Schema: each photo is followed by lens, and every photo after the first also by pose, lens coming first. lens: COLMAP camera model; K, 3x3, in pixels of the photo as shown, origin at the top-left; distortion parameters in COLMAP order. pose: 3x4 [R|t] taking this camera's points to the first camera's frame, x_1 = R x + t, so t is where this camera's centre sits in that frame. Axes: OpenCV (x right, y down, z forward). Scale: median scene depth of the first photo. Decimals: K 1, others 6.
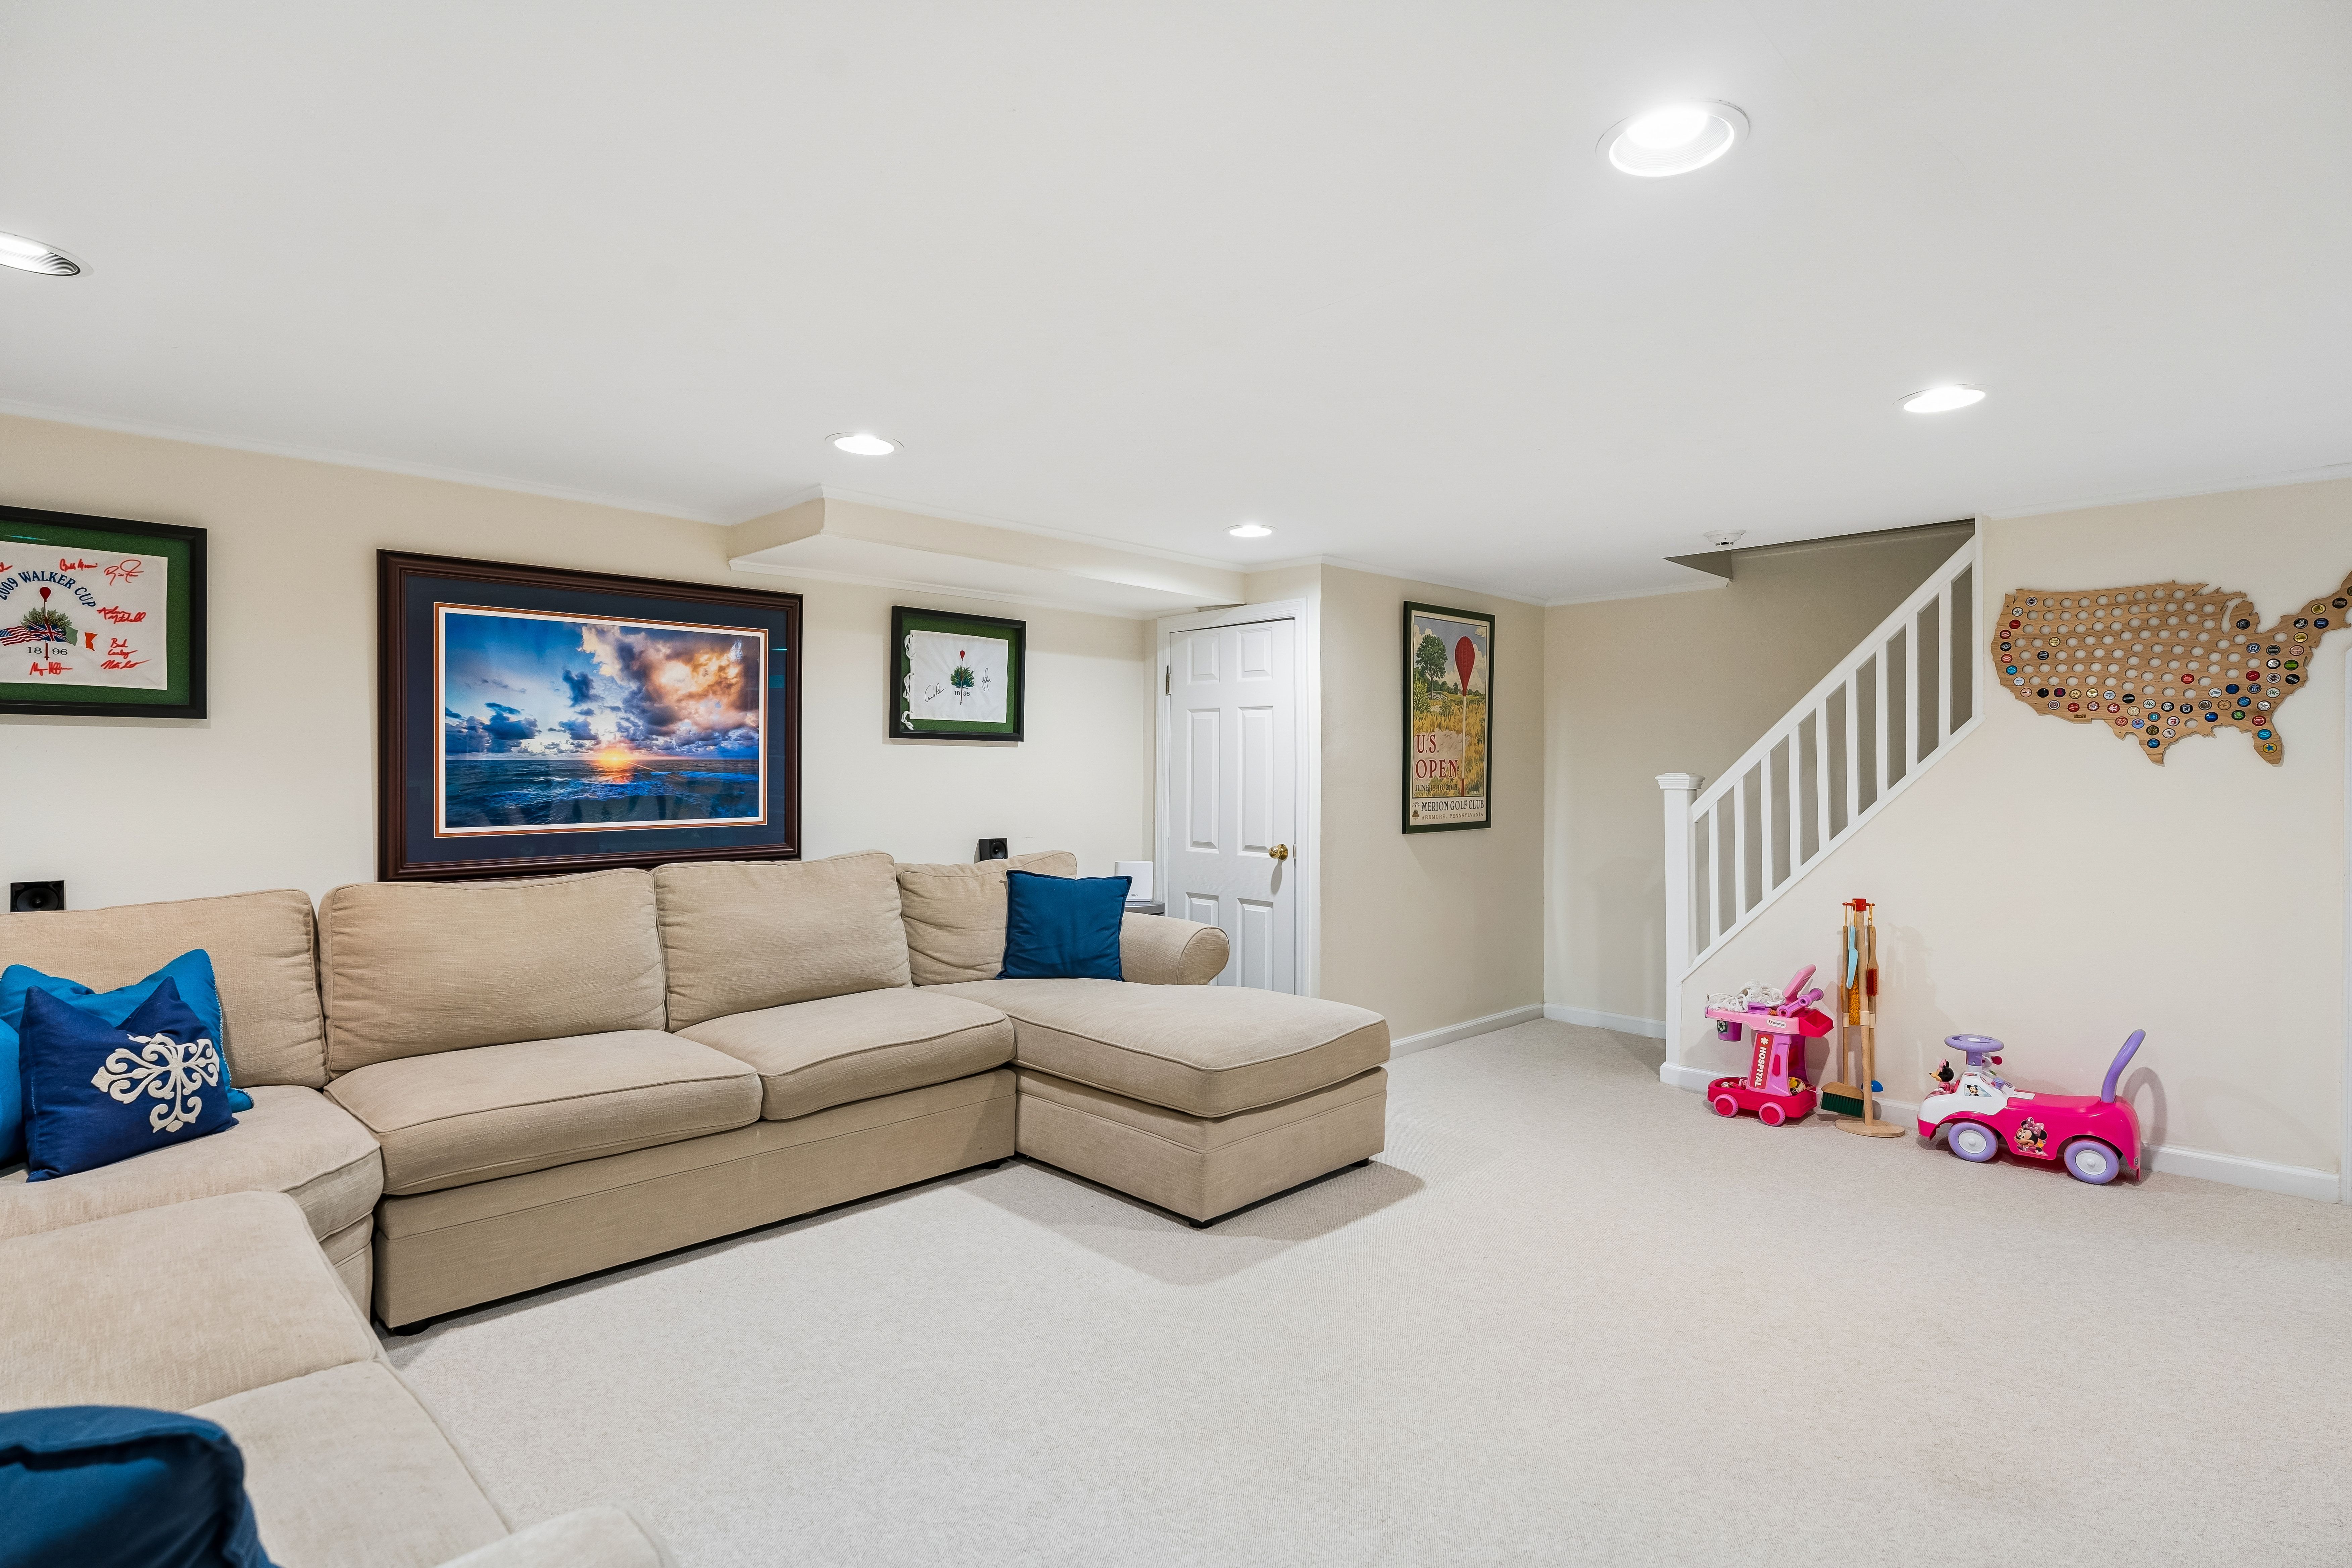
lens RADIAL K [[1207.8, 0, 1177.4], [0, 1207.8, 769.3], [0, 0, 1]] dist [0.013855, 0.000168]
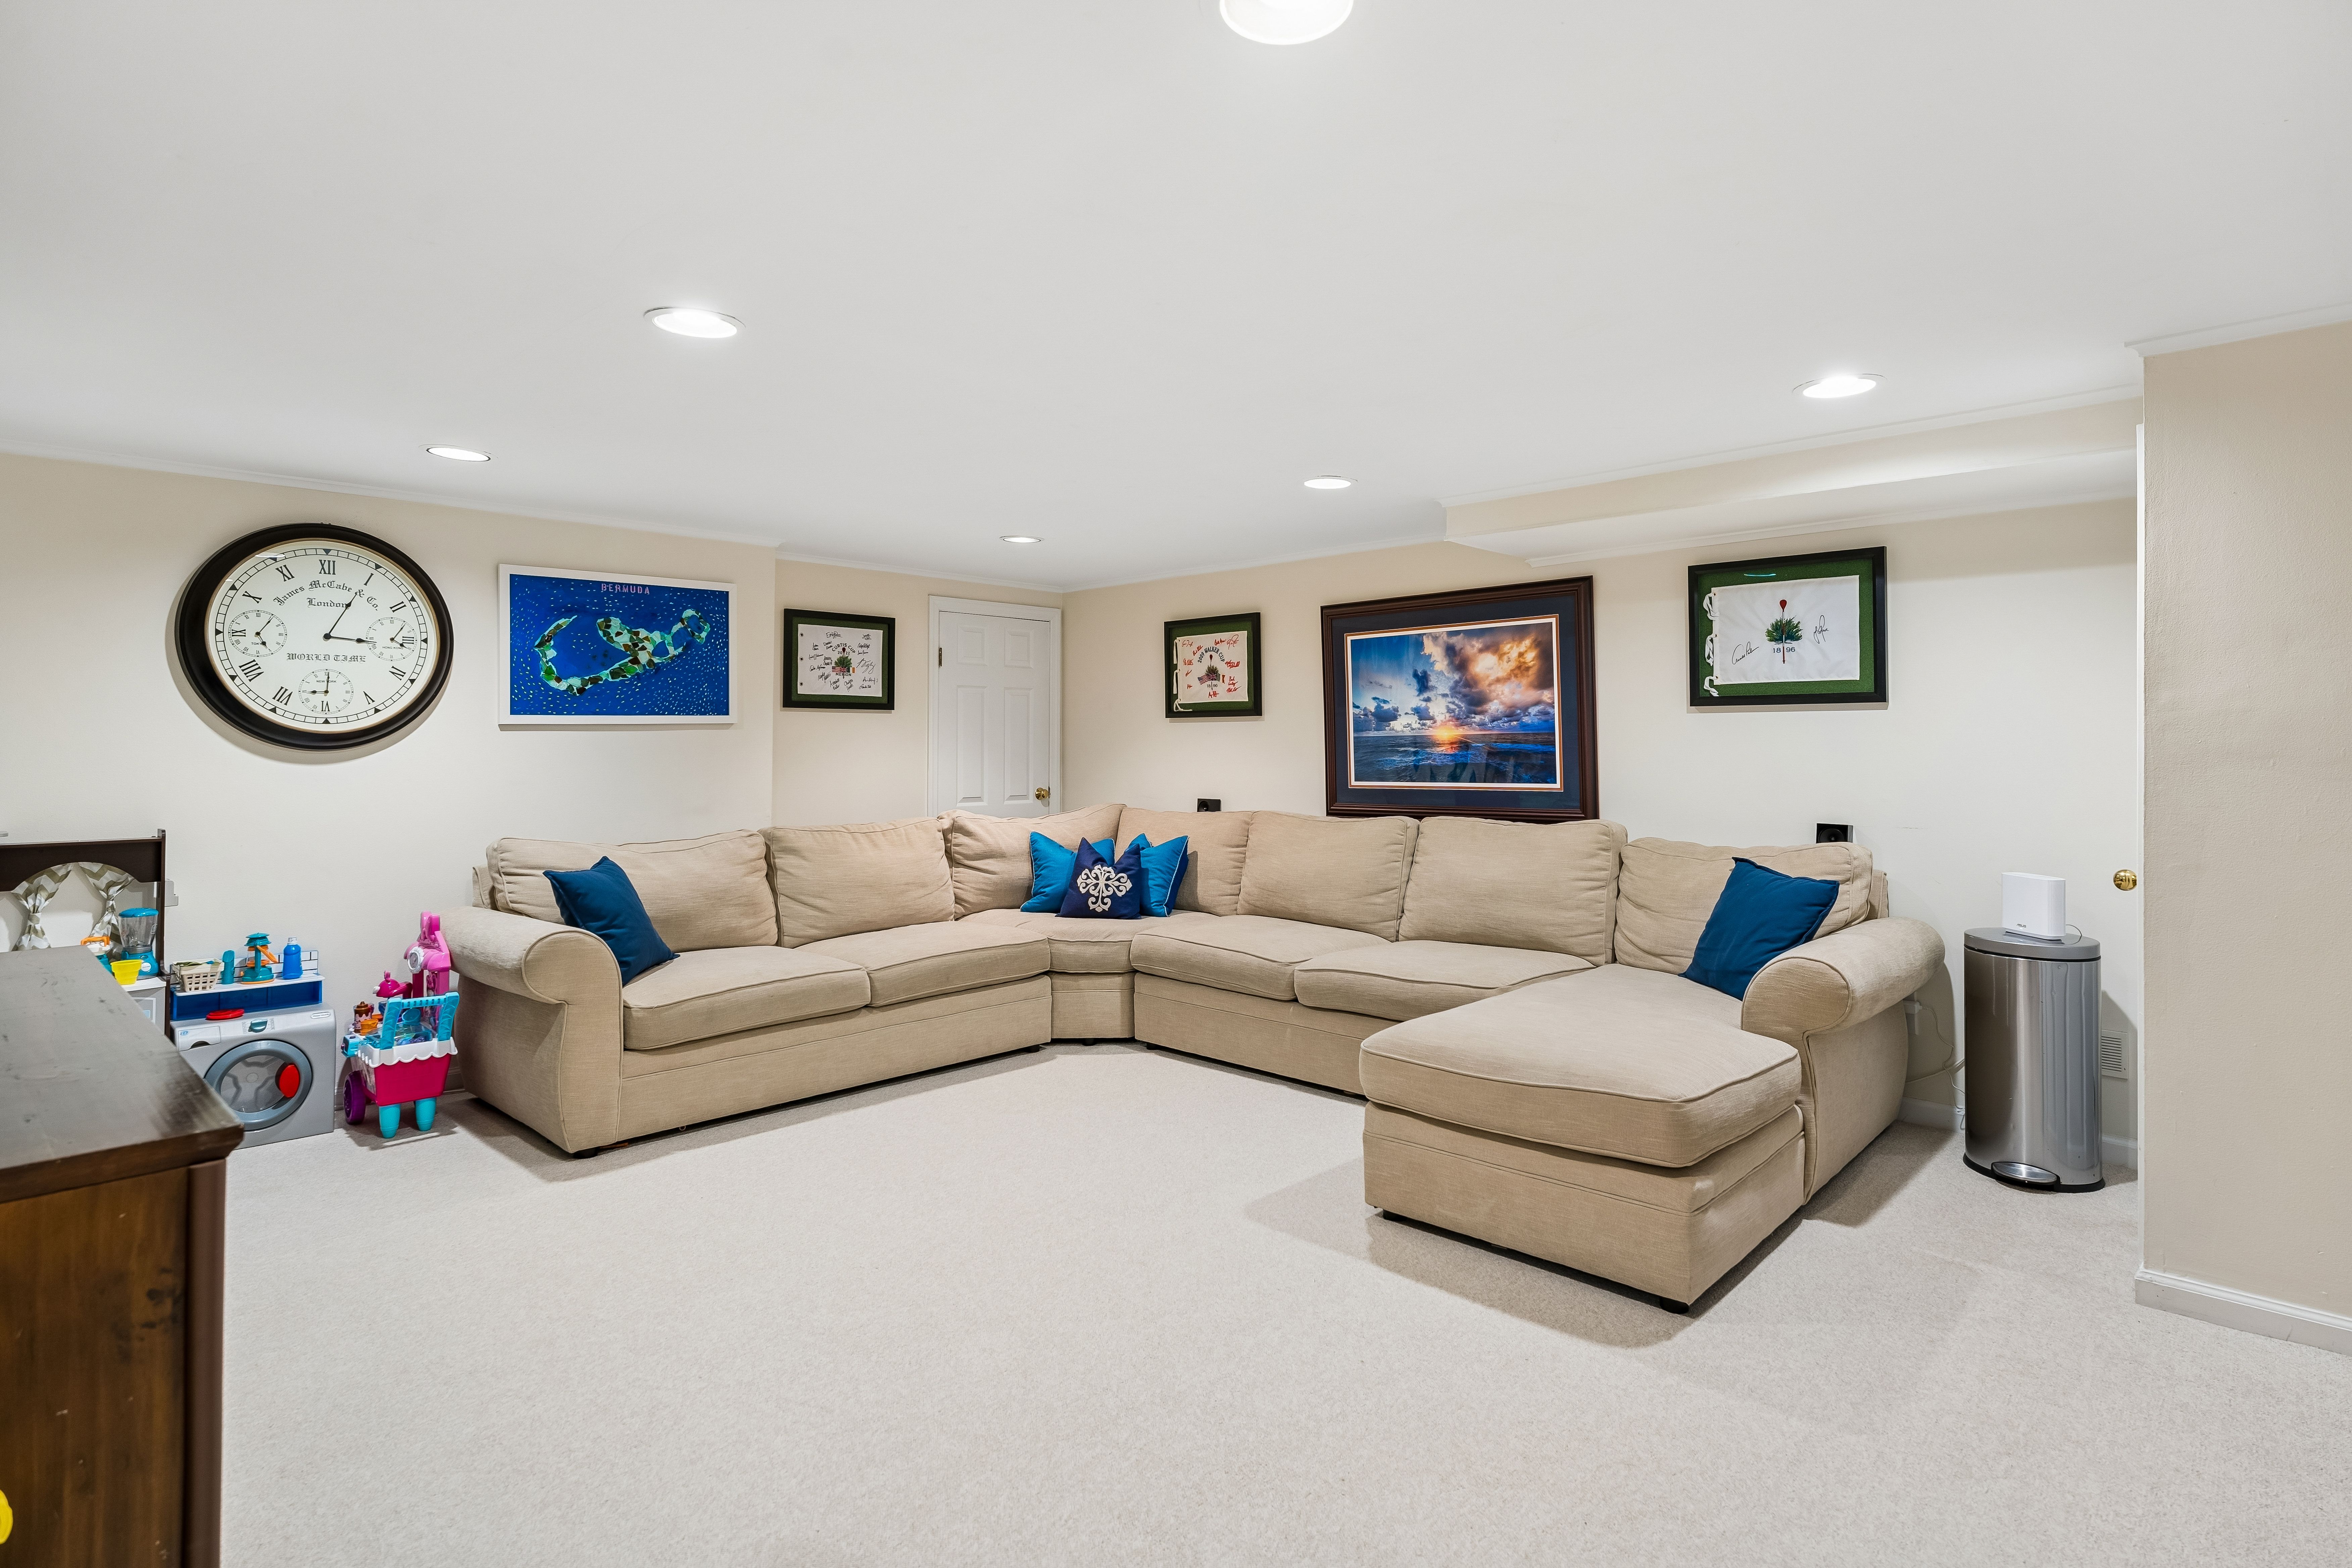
lens RADIAL K [[1207.8, 0, 1172.4], [0, 1207.8, 743.0], [0, 0, 1]] dist [0.013855, 0.000168]
pose [[0.013239, -0.001427, -0.999911, 0.819222], [0.007588, 0.999970, -0.001326, 0.000705], [0.999884, -0.007569, 0.013250, 0.683234]]
